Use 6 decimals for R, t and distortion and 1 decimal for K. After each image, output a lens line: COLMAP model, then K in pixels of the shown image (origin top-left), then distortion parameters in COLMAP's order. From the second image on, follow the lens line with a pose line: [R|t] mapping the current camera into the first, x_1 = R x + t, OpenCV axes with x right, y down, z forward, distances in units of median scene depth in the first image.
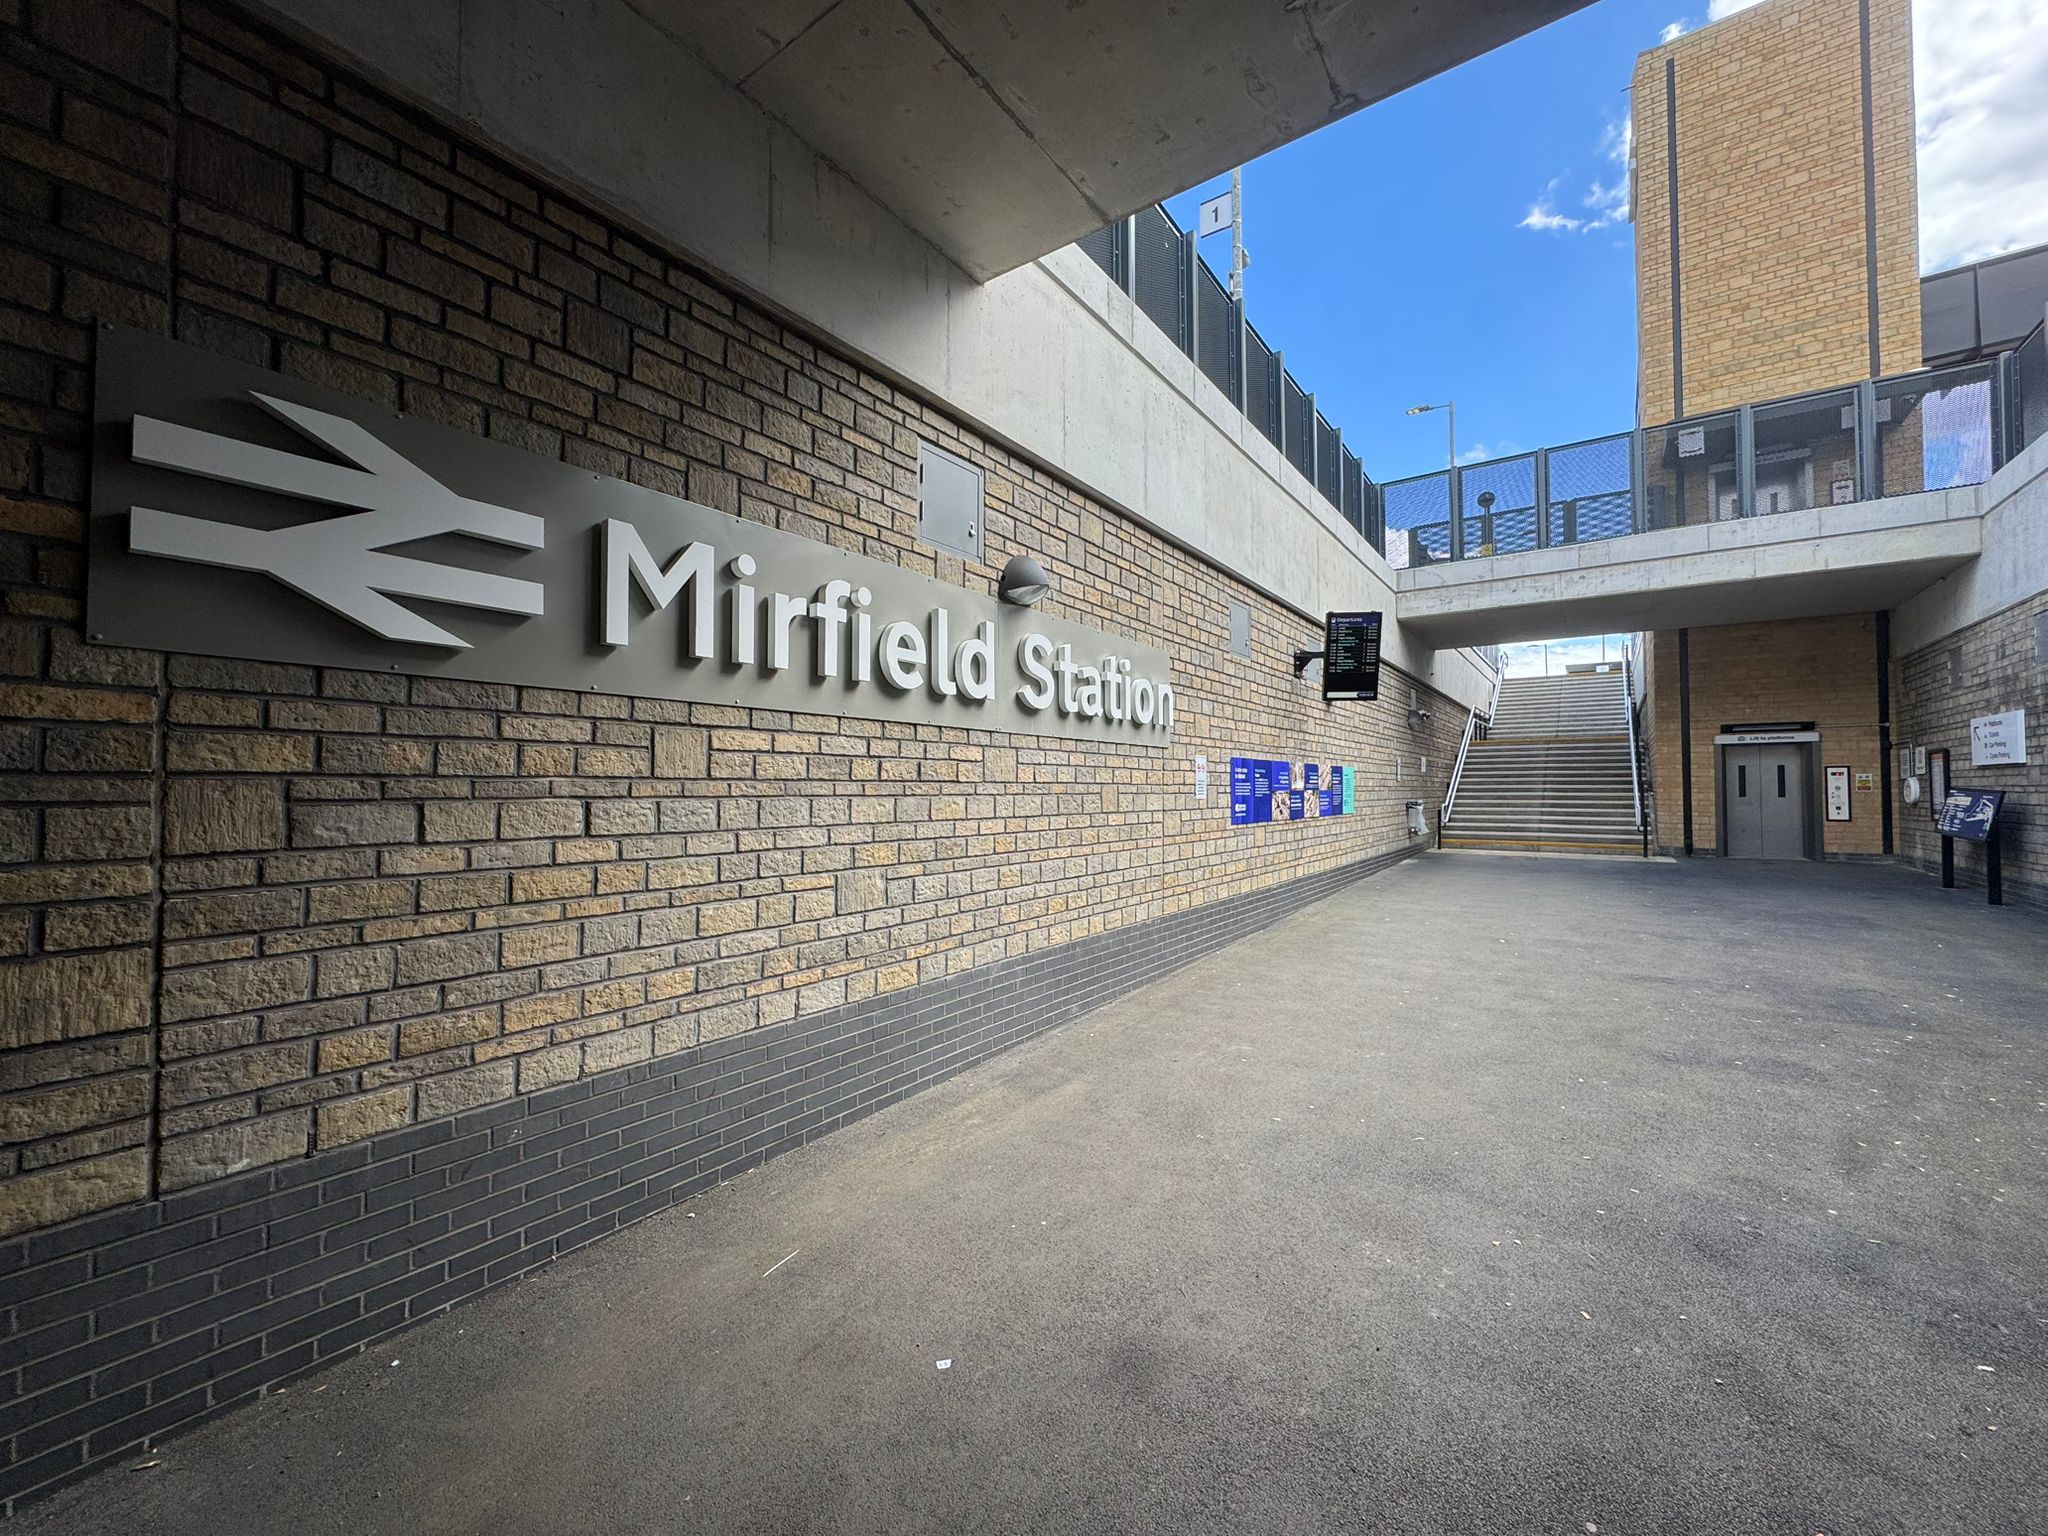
lens RADIAL K [[811.3, 0, 1024.0], [0, 811.3, 768.0], [0, 0, 1]] dist [-0.002401, -0.000017]
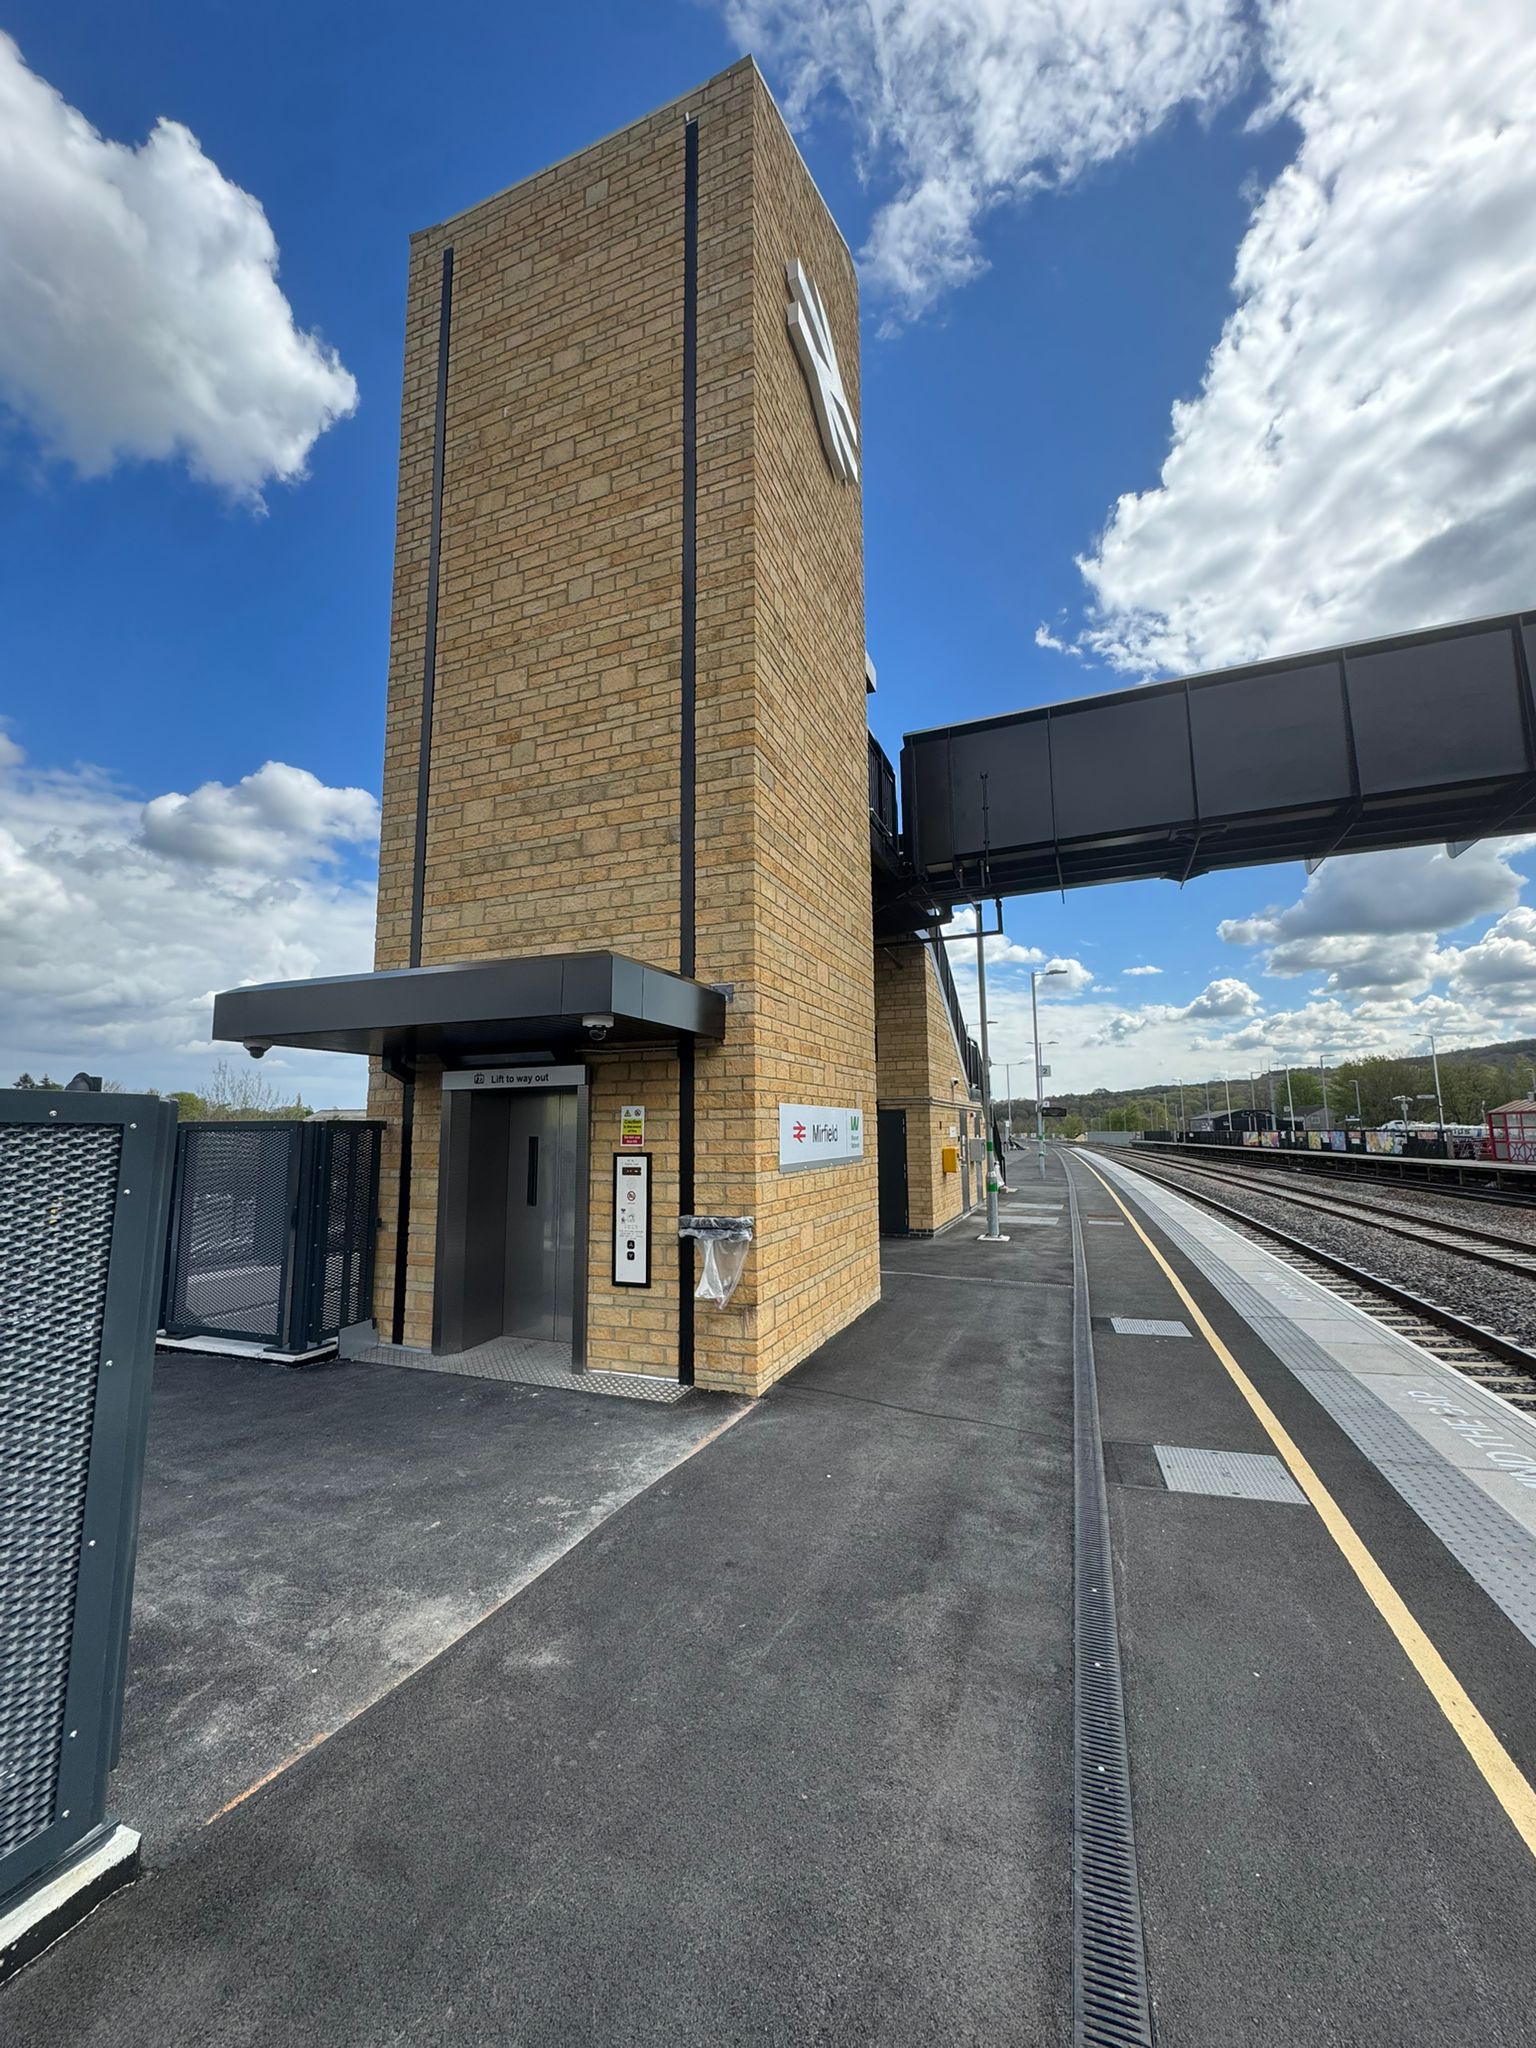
lens RADIAL K [[811.3, 0, 768.0], [0, 811.3, 1024.0], [0, 0, 1]] dist [-0.002401, -0.000017]
pose [[0.969069, 0.024157, 0.245605, 1.046864], [0.001754, 0.994498, -0.104737, -0.406643], [-0.246784, 0.101928, 0.963695, 0.609309]]
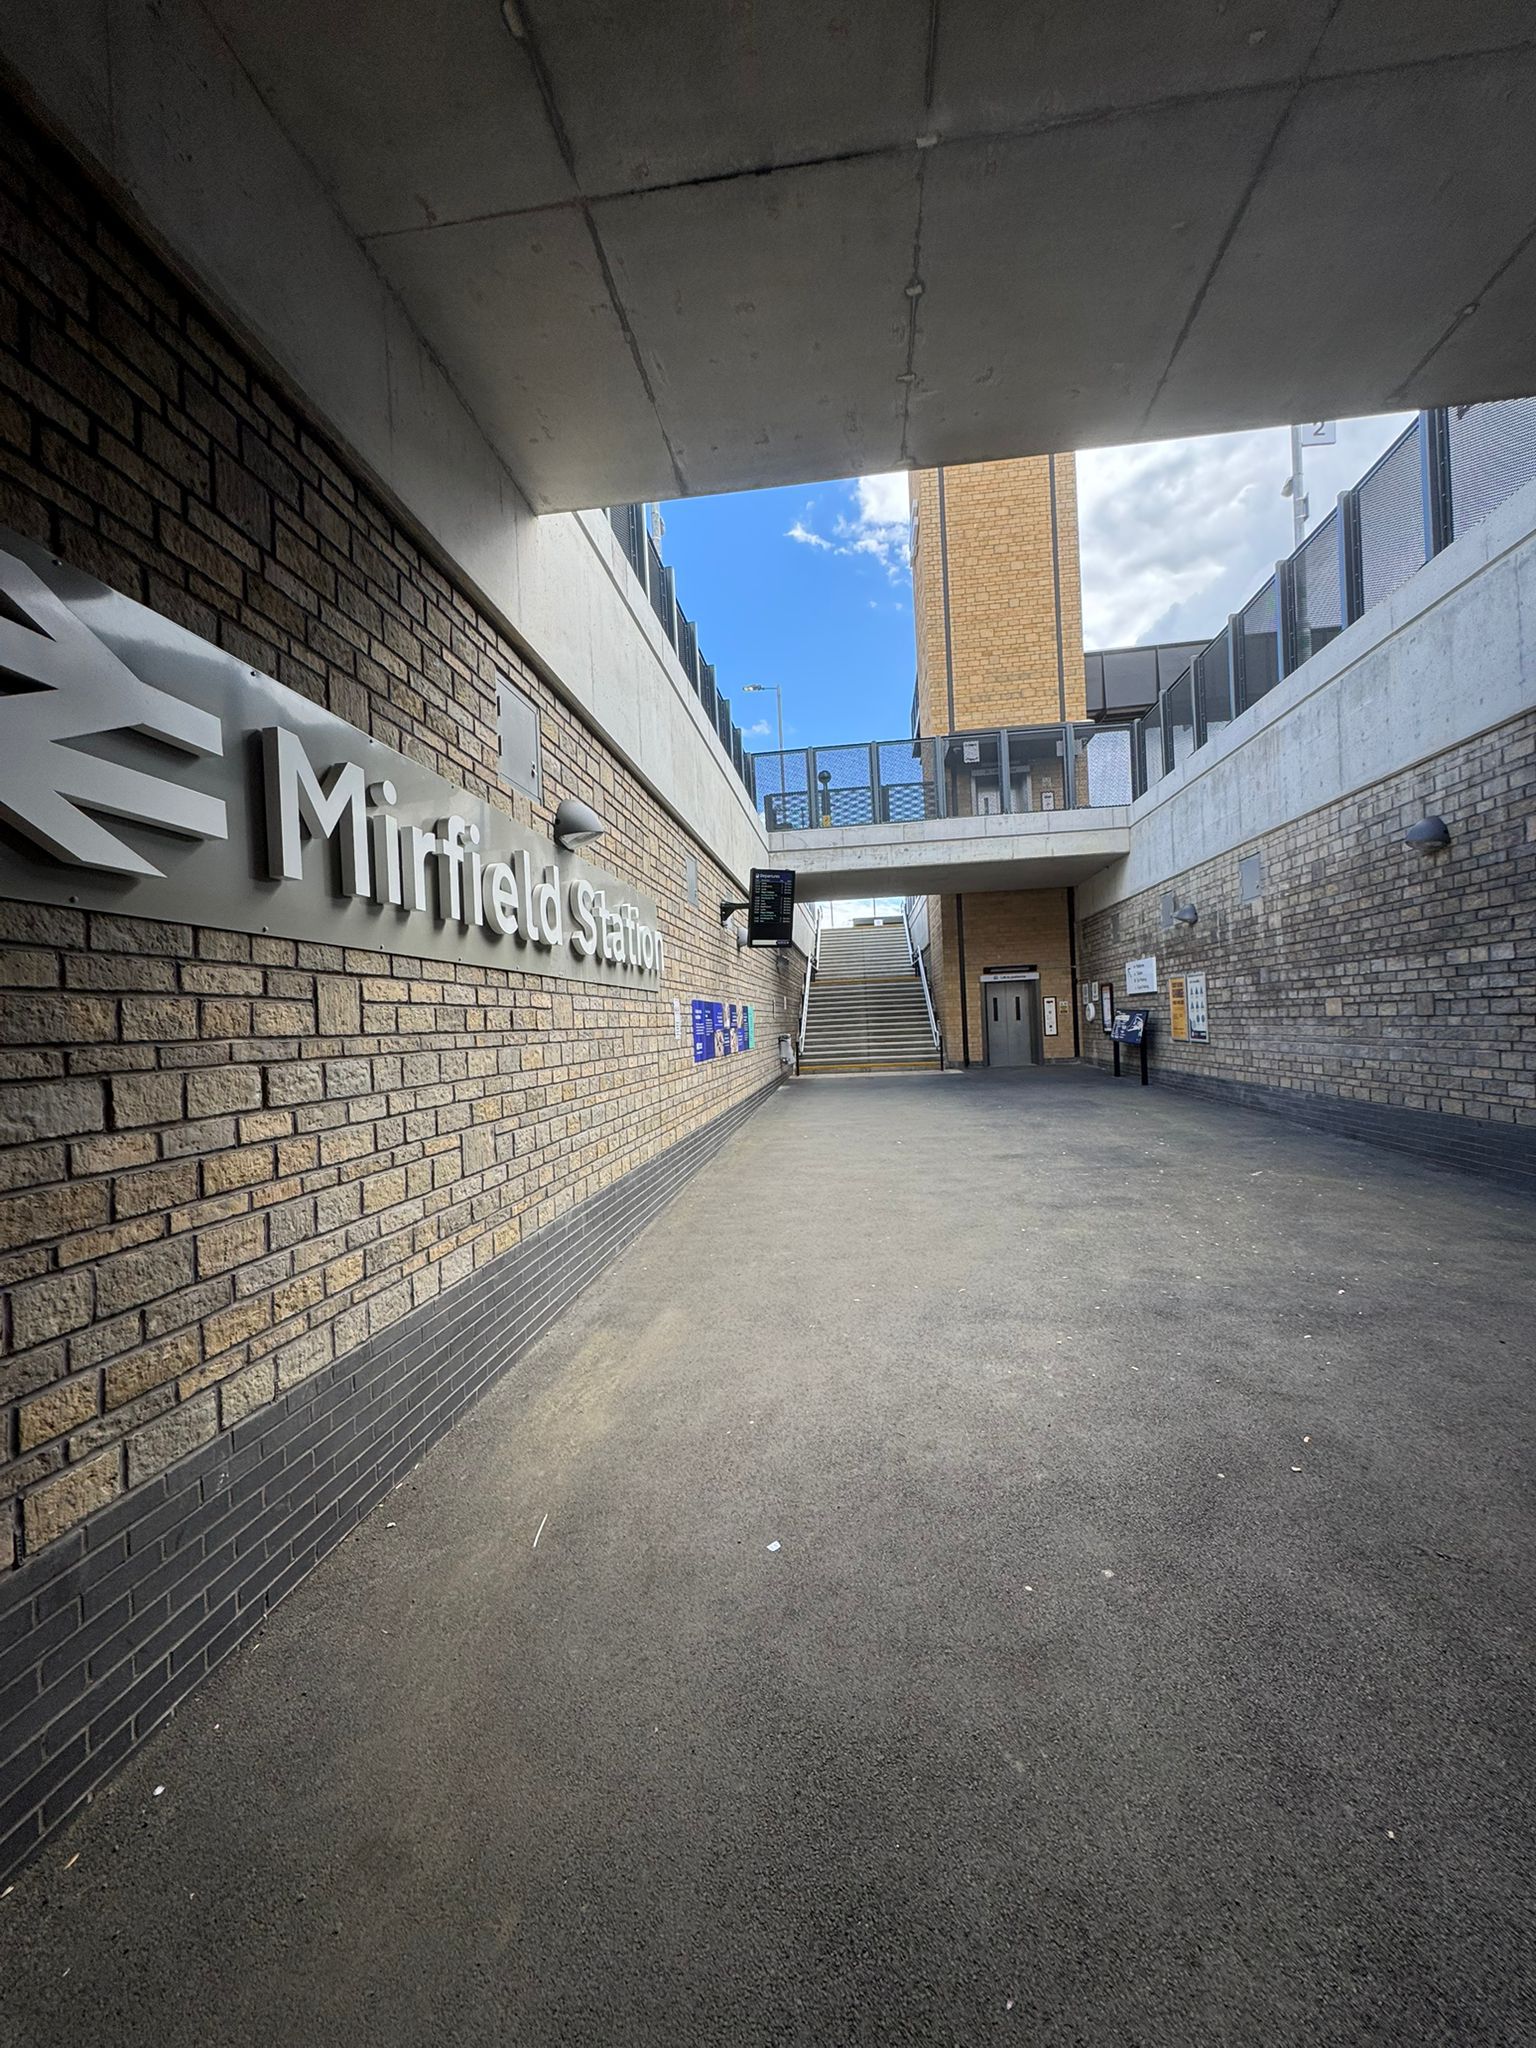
lens RADIAL K [[811.3, 0, 768.0], [0, 811.3, 1024.0], [0, 0, 1]] dist [-0.002401, -0.000017]
pose [[0.875204, -0.037533, 0.482296, -0.107404], [0.030577, 0.999284, 0.022280, -0.001152], [-0.482787, -0.004752, 0.875725, 0.005547]]
